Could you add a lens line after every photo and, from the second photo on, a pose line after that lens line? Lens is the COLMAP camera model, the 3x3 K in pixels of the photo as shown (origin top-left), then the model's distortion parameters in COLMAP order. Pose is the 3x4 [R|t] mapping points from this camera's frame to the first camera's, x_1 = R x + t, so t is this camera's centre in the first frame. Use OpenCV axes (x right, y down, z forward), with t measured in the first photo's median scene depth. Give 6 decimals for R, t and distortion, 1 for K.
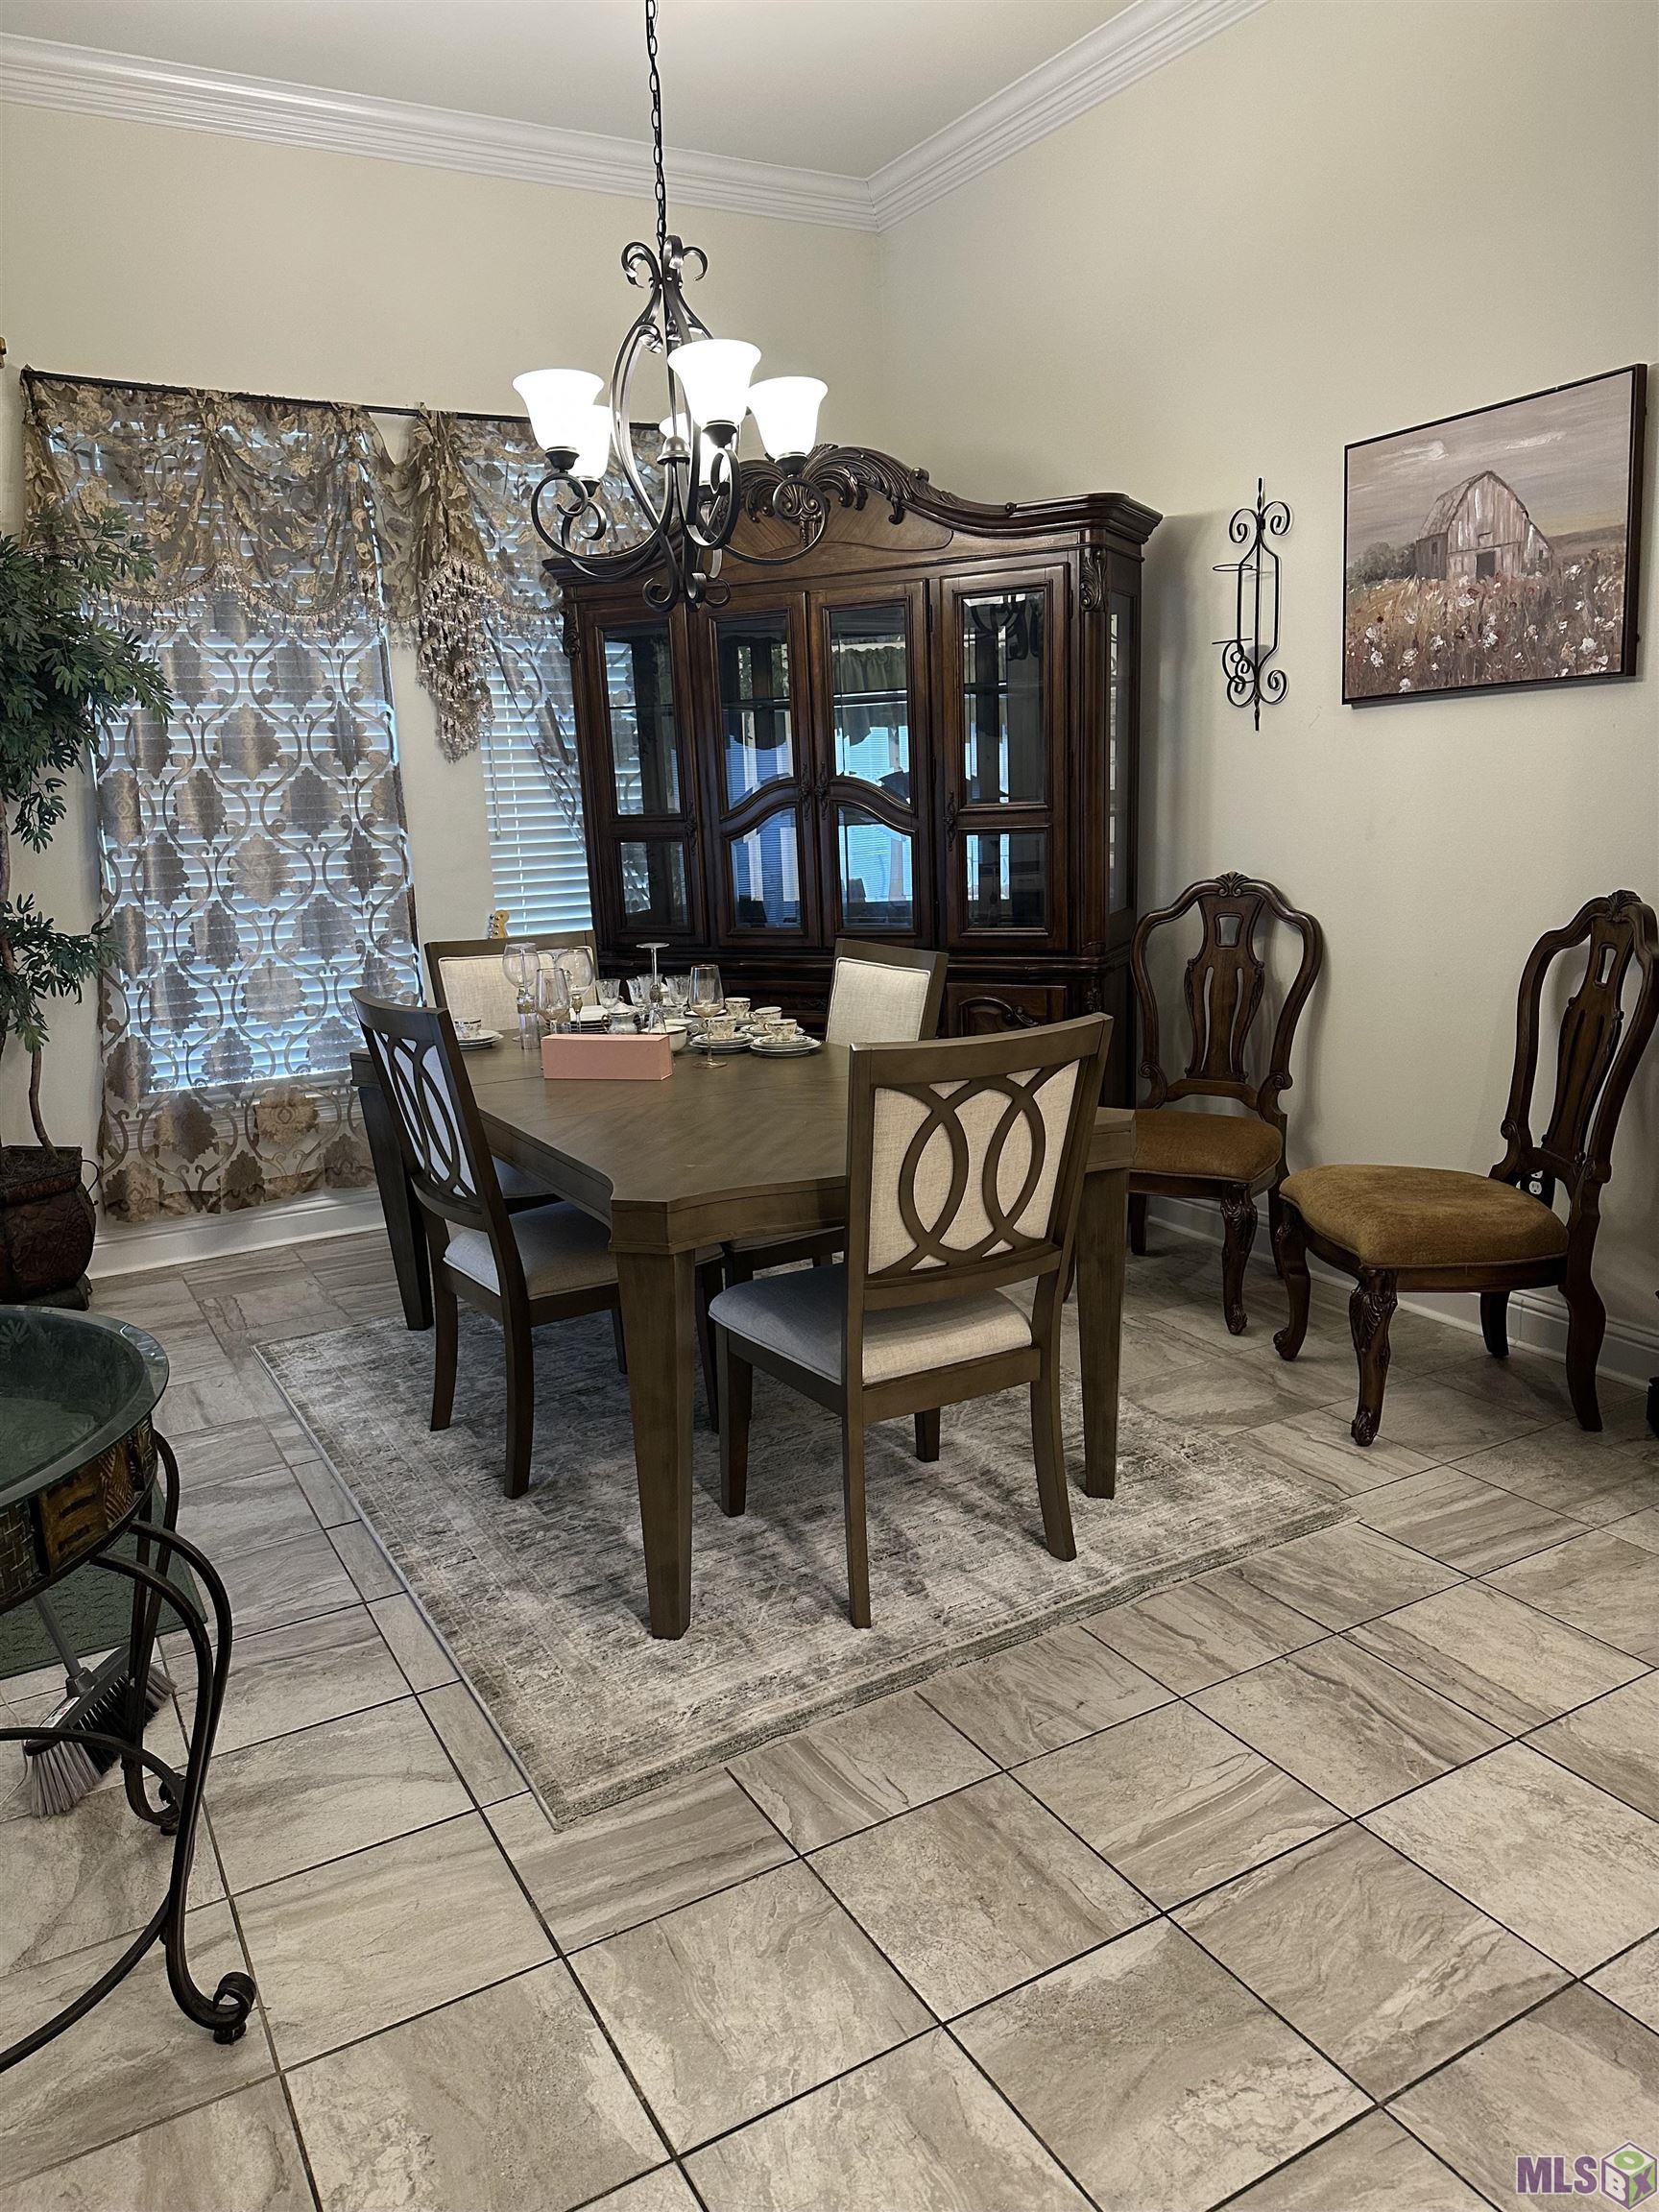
lens RADIAL K [[1550.4, 0, 826.5], [0, 1550.4, 1115.8], [0, 0, 1]] dist [0.007548, -0.005567]
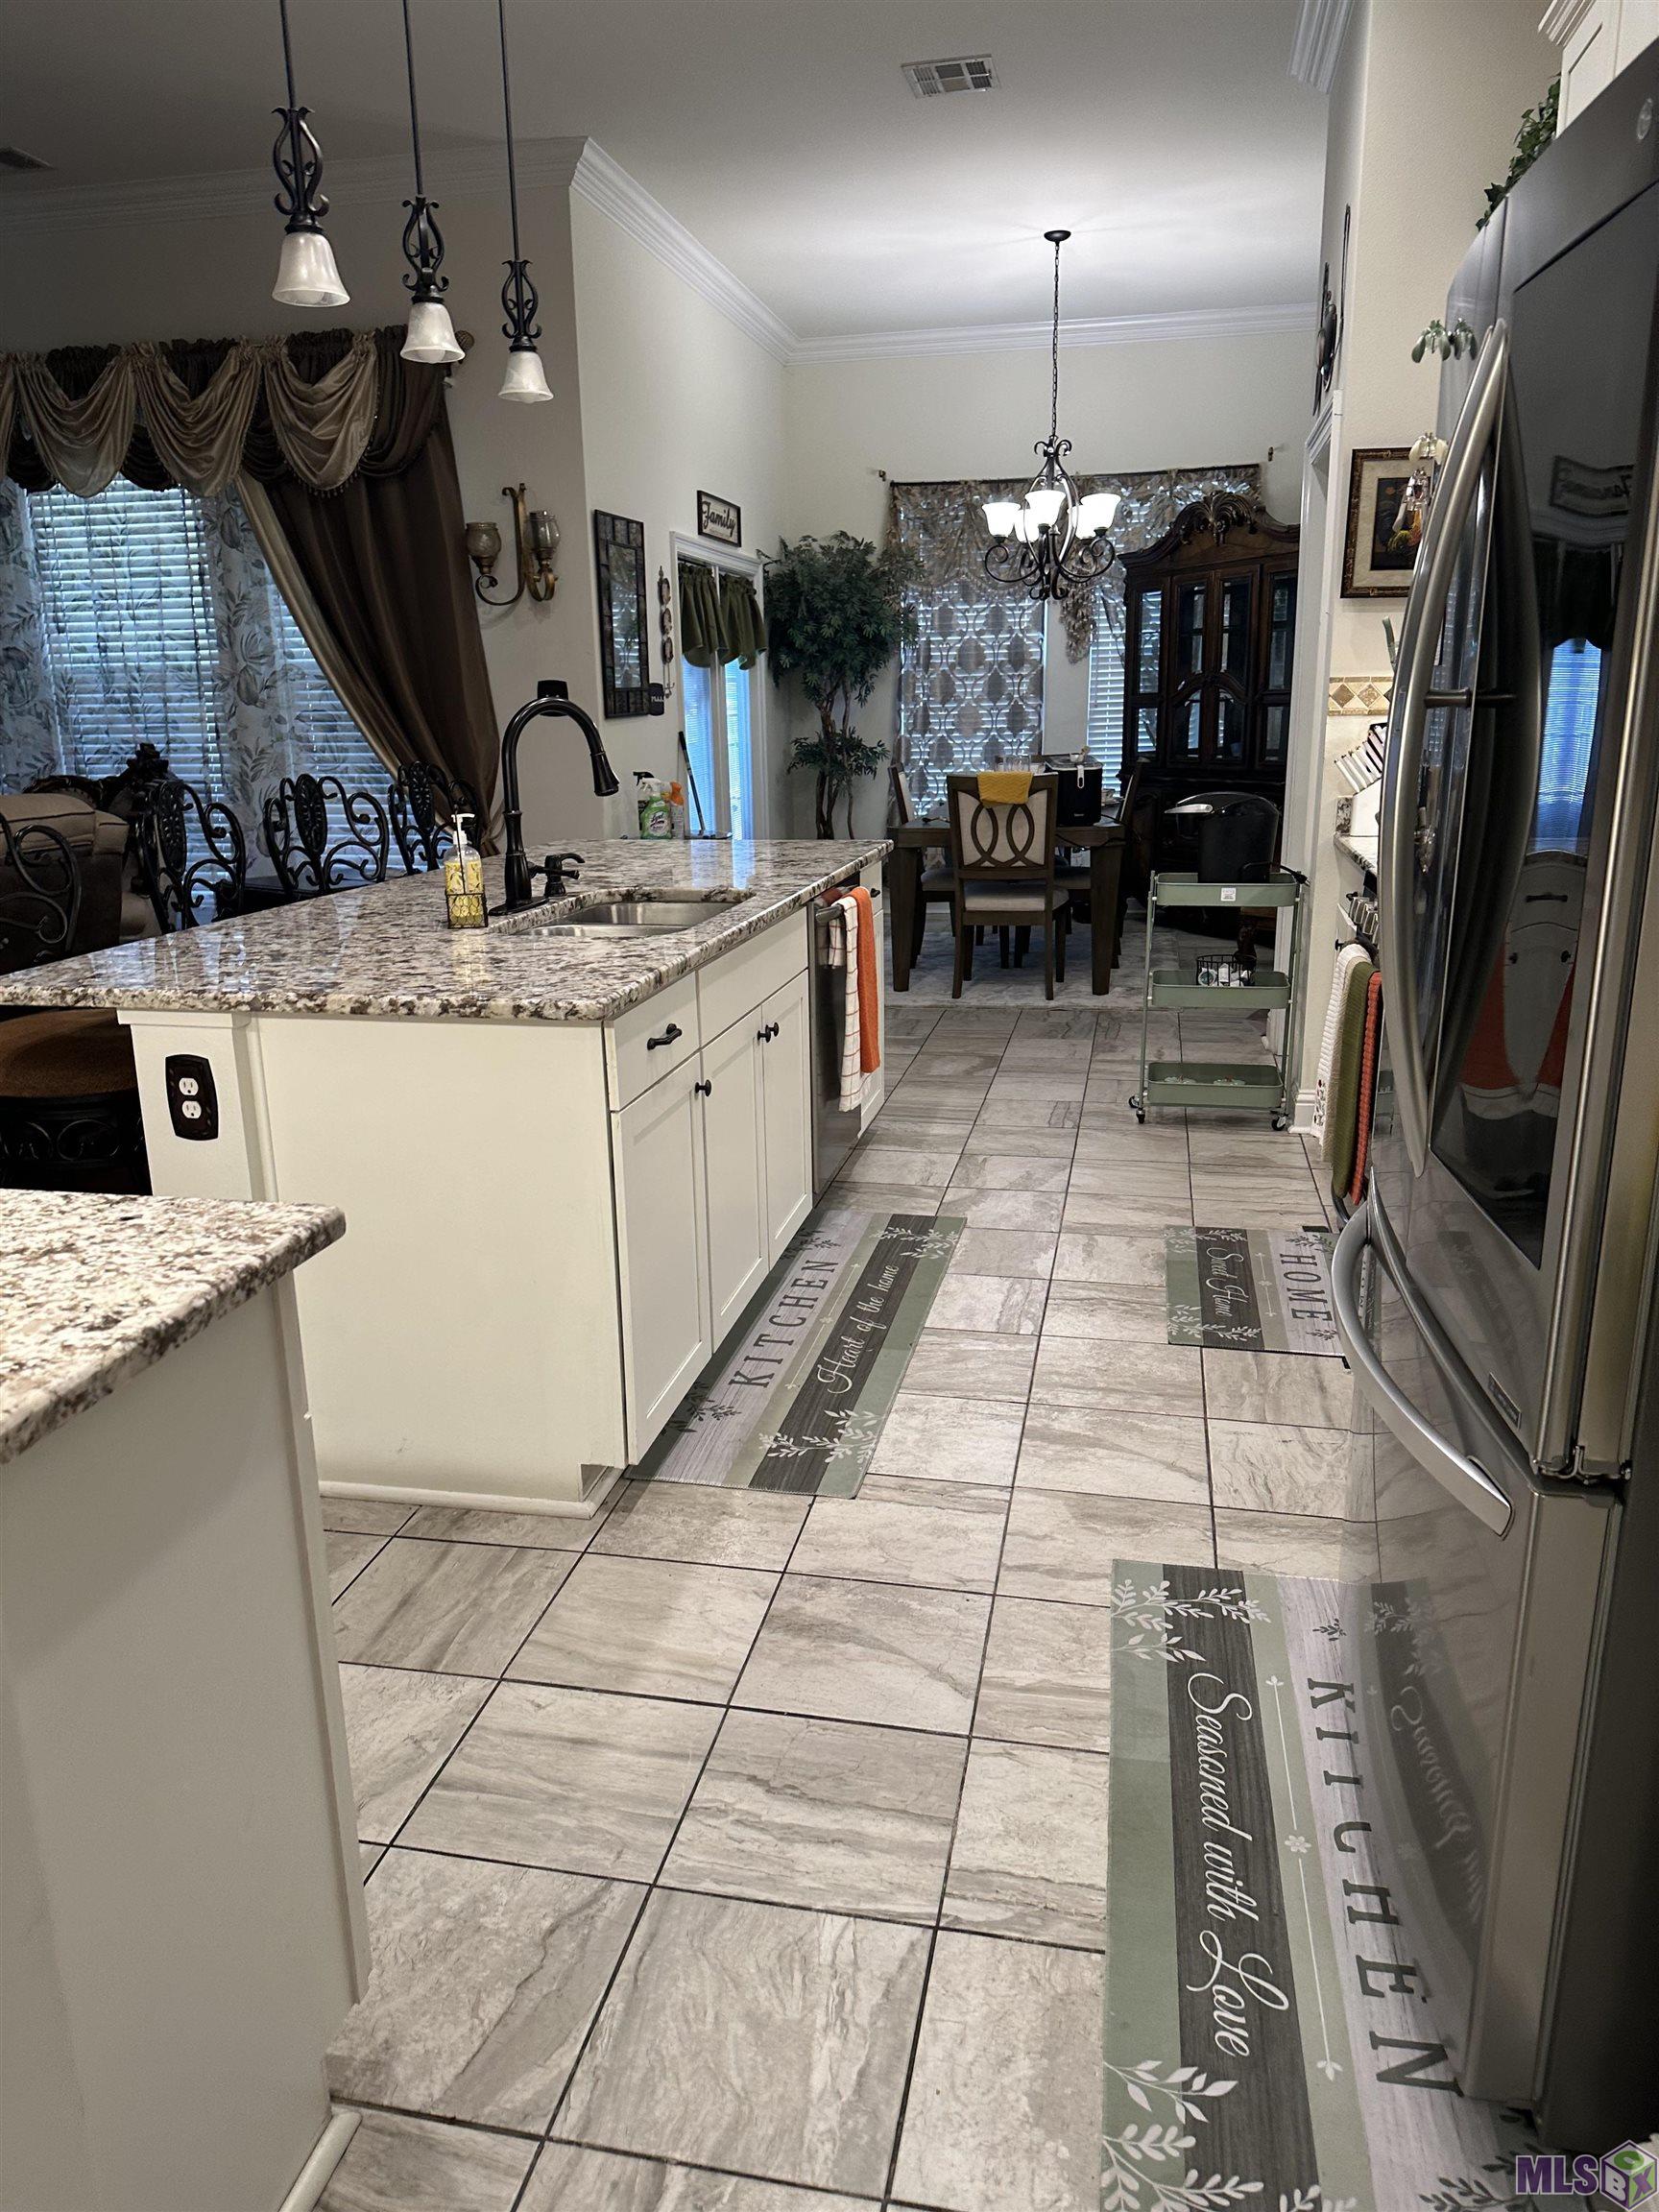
lens RADIAL K [[1550.4, 0, 826.1], [0, 1550.4, 1108.2], [0, 0, 1]] dist [0.007548, -0.005567]
pose [[0.746176, 0.178695, -0.641319, 0.885722], [-0.135497, 0.983905, 0.116500, 0.126529], [0.651815, -0.000033, 0.758378, -0.644035]]
